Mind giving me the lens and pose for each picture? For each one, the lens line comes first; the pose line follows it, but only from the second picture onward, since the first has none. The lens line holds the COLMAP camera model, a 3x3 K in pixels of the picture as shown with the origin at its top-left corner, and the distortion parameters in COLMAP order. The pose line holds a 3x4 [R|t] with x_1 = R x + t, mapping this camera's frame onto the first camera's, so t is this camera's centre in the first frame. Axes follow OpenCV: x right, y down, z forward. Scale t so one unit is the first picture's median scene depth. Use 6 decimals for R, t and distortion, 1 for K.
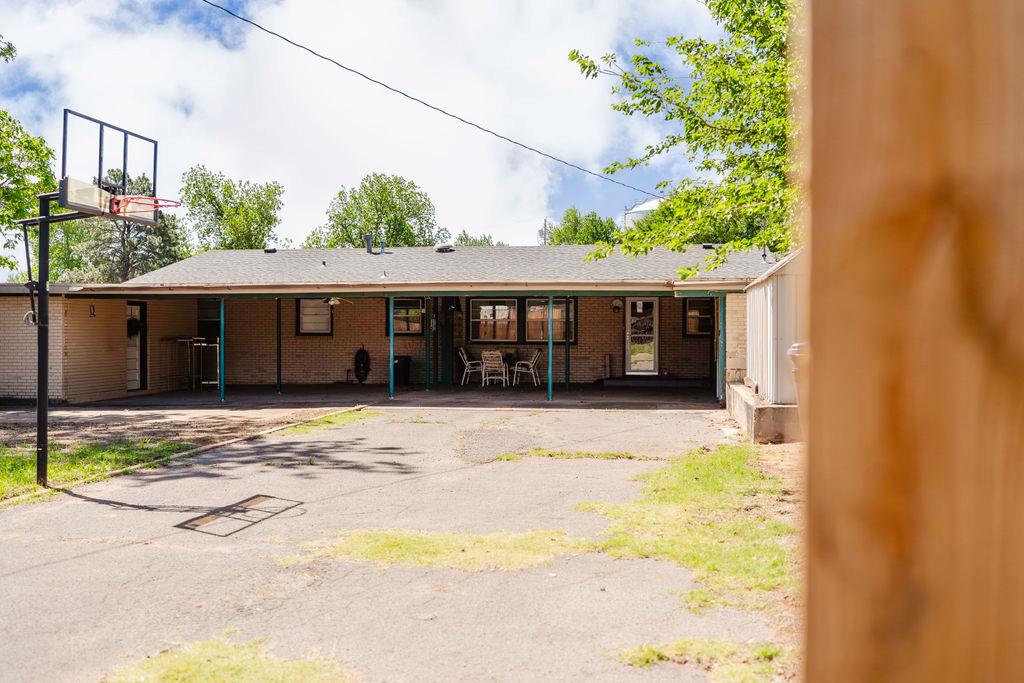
lens RADIAL K [[994.6, 0, 509.5], [0, 994.6, 342.5], [0, 0, 1]] dist [0.007835, 0.004727]
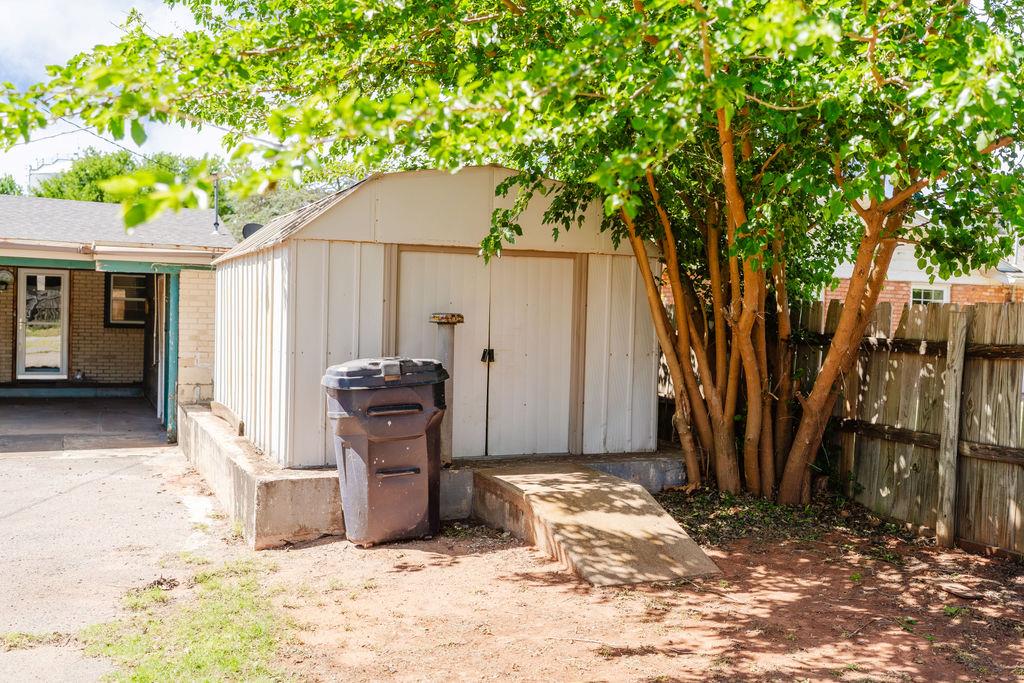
lens RADIAL K [[994.6, 0, 509.5], [0, 994.6, 342.5], [0, 0, 1]] dist [0.007835, 0.004727]
pose [[0.844697, 0.009260, 0.535165, 0.042419], [-0.019397, 0.999723, 0.013317, -0.011618], [-0.534893, -0.021629, 0.844643, 0.277419]]
